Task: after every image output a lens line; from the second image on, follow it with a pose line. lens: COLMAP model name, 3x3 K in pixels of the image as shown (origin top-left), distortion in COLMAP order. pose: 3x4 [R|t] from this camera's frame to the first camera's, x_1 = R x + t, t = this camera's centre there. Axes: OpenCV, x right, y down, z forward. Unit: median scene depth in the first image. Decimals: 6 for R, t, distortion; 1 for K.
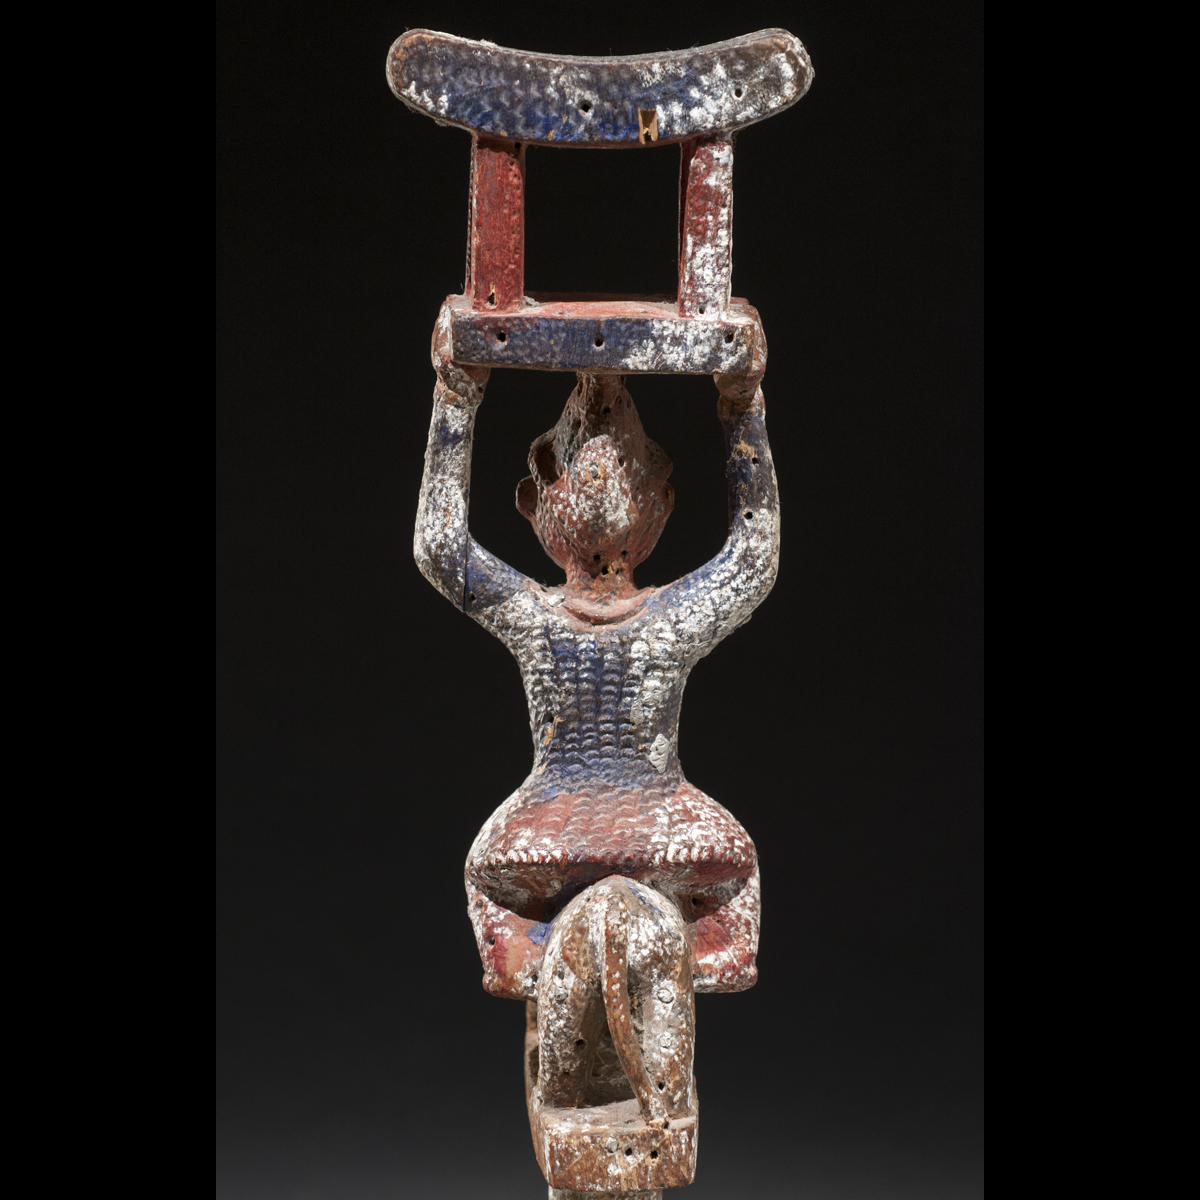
lens RADIAL K [[3288.1, 0, 598.7], [0, 3288.1, 629.5], [0, 0, 1]] dist [0.039596, -0.266142]
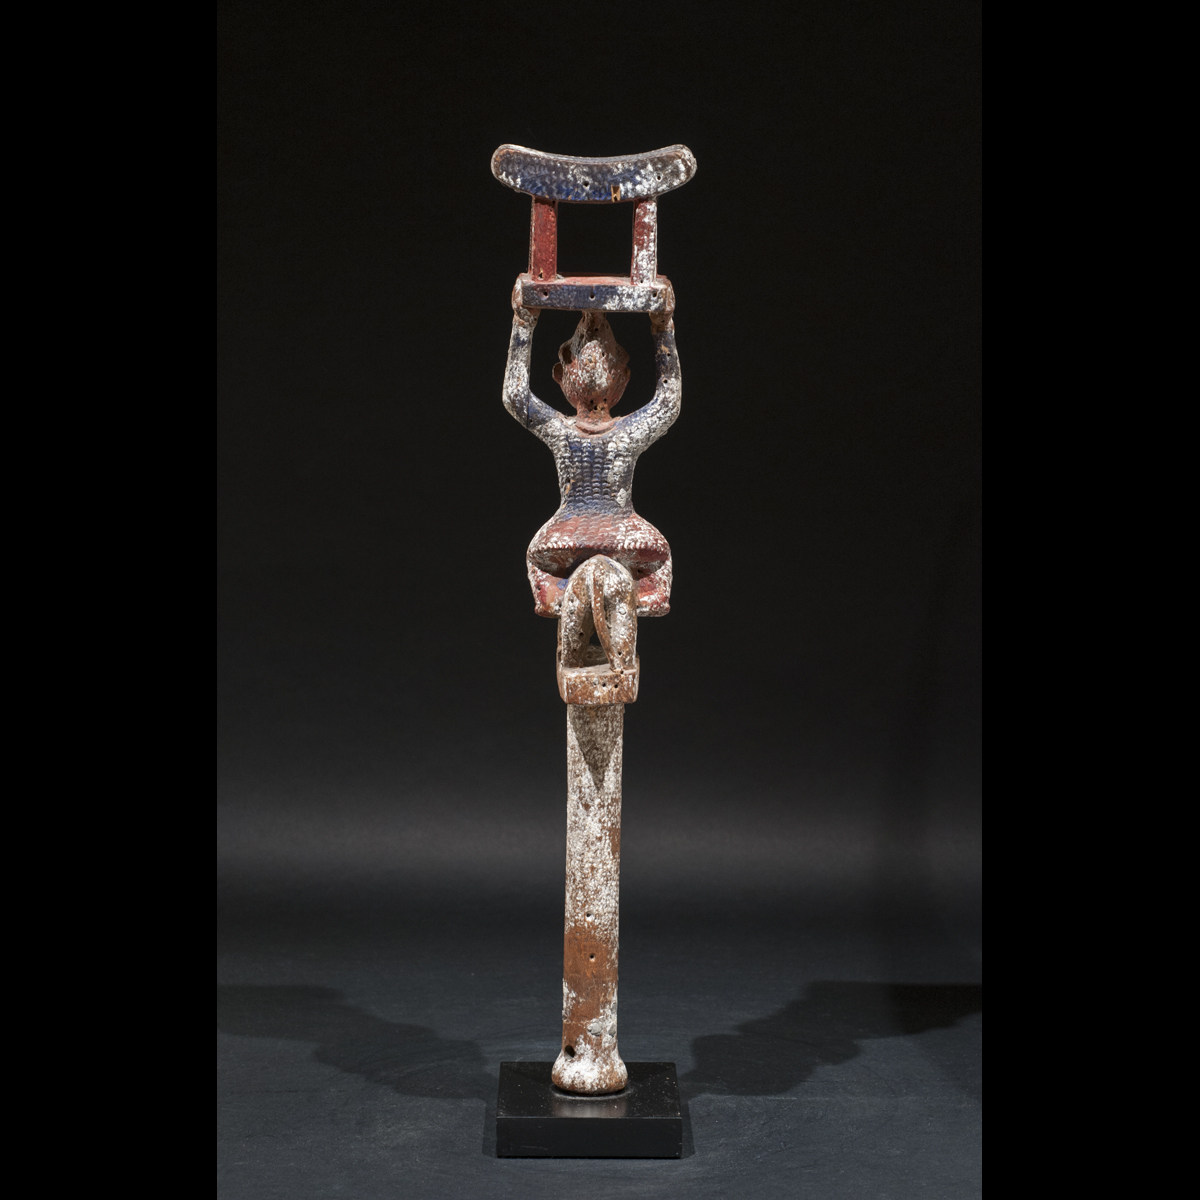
lens RADIAL K [[3288.1, 0, 598.7], [0, 3288.1, 629.5], [0, 0, 1]] dist [0.039596, -0.266142]
pose [[0.999757, 0.006769, -0.020996, 0.048578], [-0.006567, 0.999932, 0.009676, 0.101871], [0.021060, -0.009535, 0.999733, -1.069279]]
